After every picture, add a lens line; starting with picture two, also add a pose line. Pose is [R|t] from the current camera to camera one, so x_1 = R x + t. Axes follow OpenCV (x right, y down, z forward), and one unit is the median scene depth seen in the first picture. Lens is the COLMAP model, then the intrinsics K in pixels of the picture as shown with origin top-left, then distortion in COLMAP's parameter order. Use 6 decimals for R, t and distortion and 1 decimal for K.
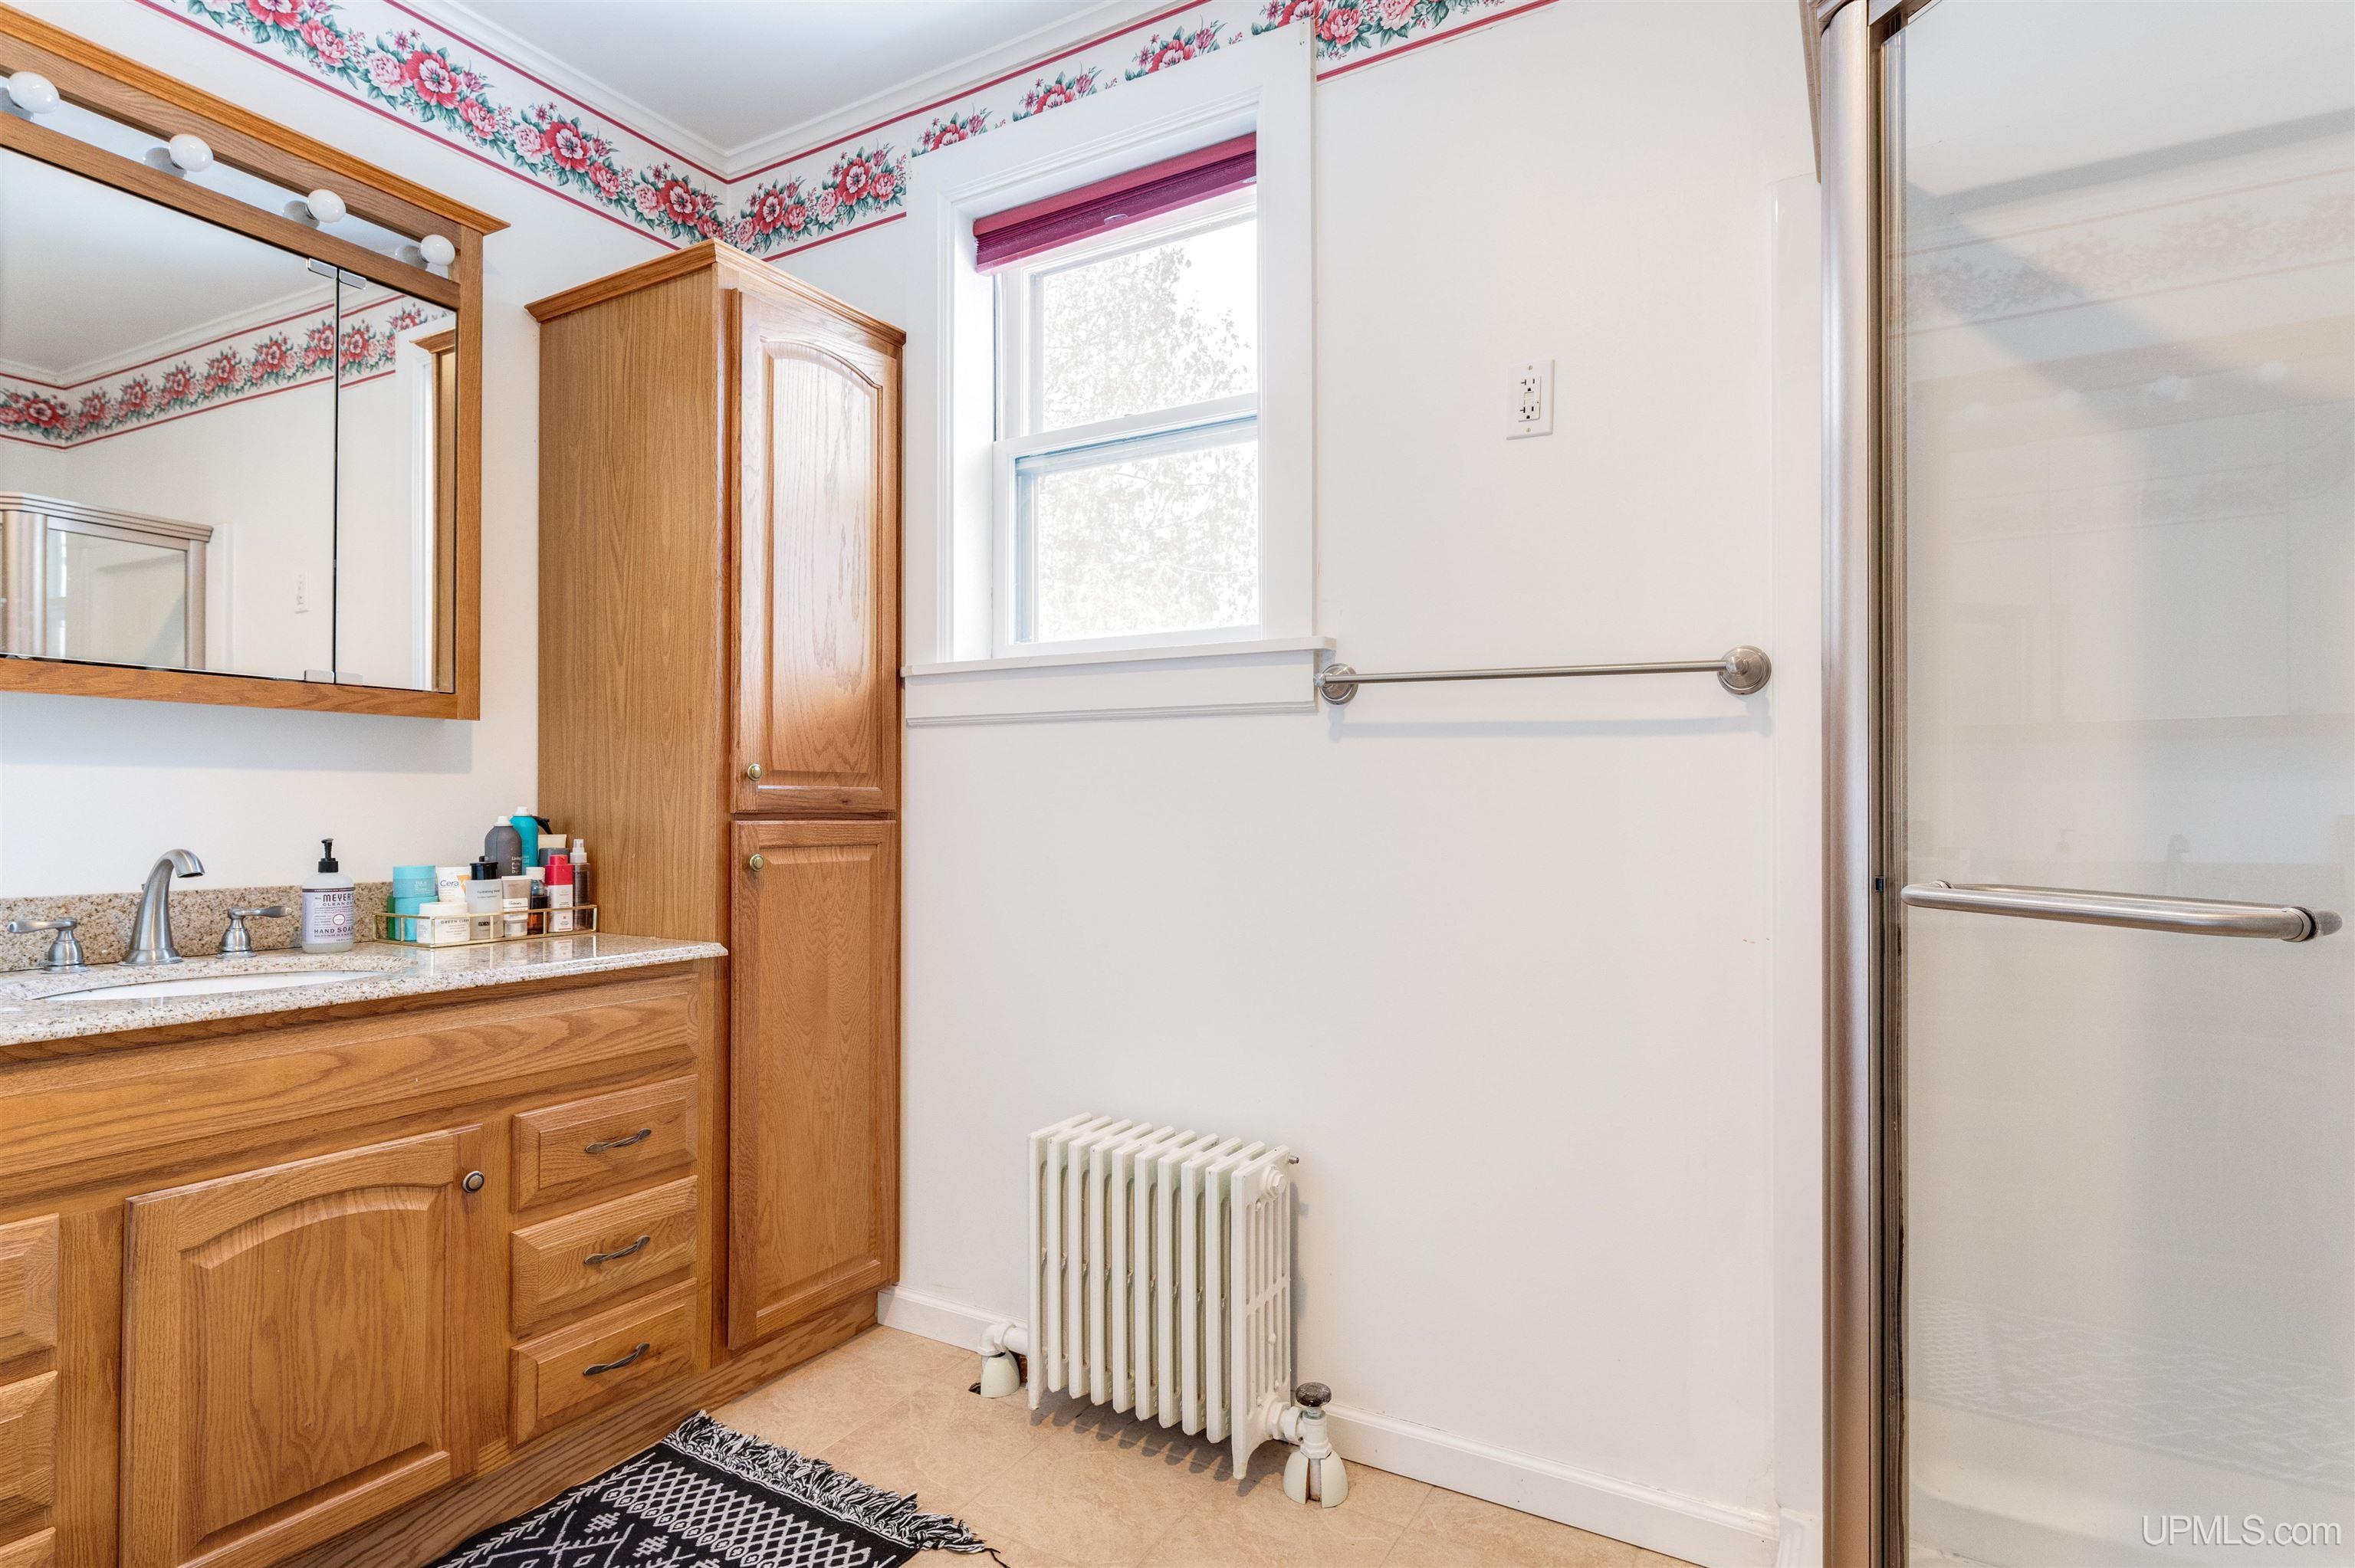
lens RADIAL K [[1204.8, 0, 1185.3], [0, 1204.8, 799.1], [0, 0, 1]] dist [0.000203, -0.000758]
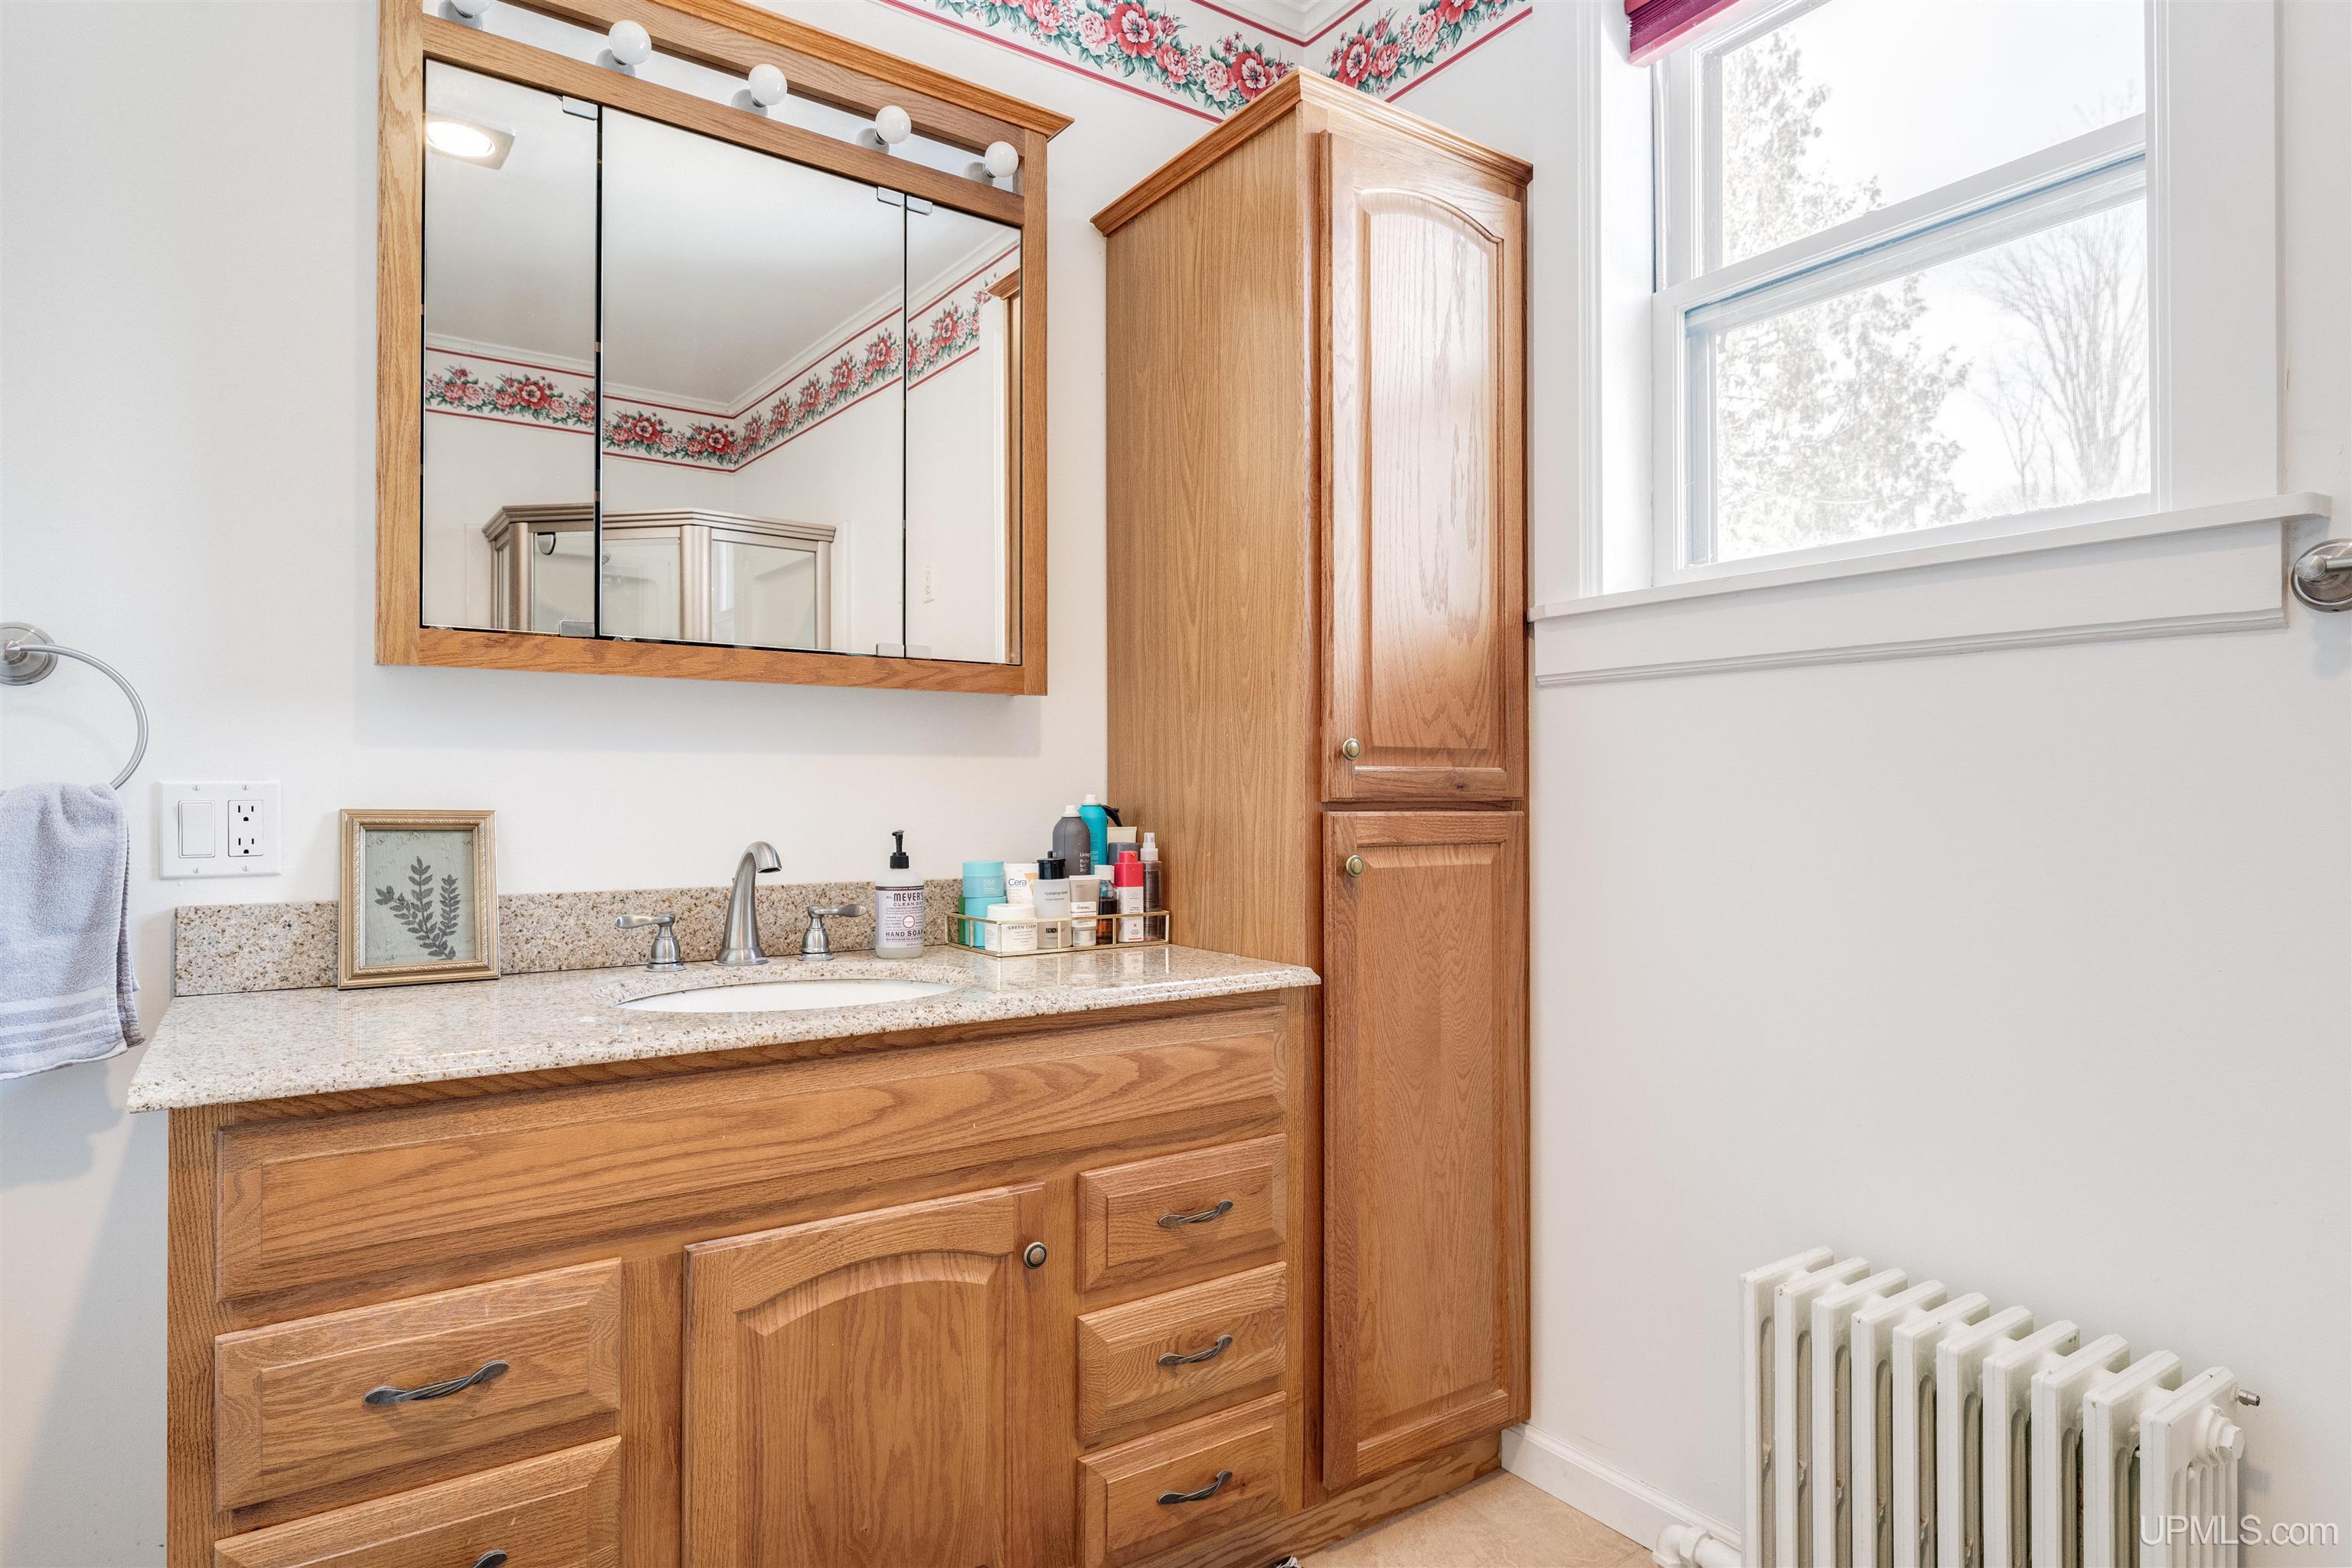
lens RADIAL K [[1294.1, 0, 1178.7], [0, 1294.1, 788.4], [0, 0, 1]] dist [0.000147, 0.000058]
pose [[0.902118, -0.004877, -0.431462, -0.099565], [0.005796, 0.999983, 0.000814, 0.001677], [0.431451, -0.003235, 0.902131, 0.203362]]
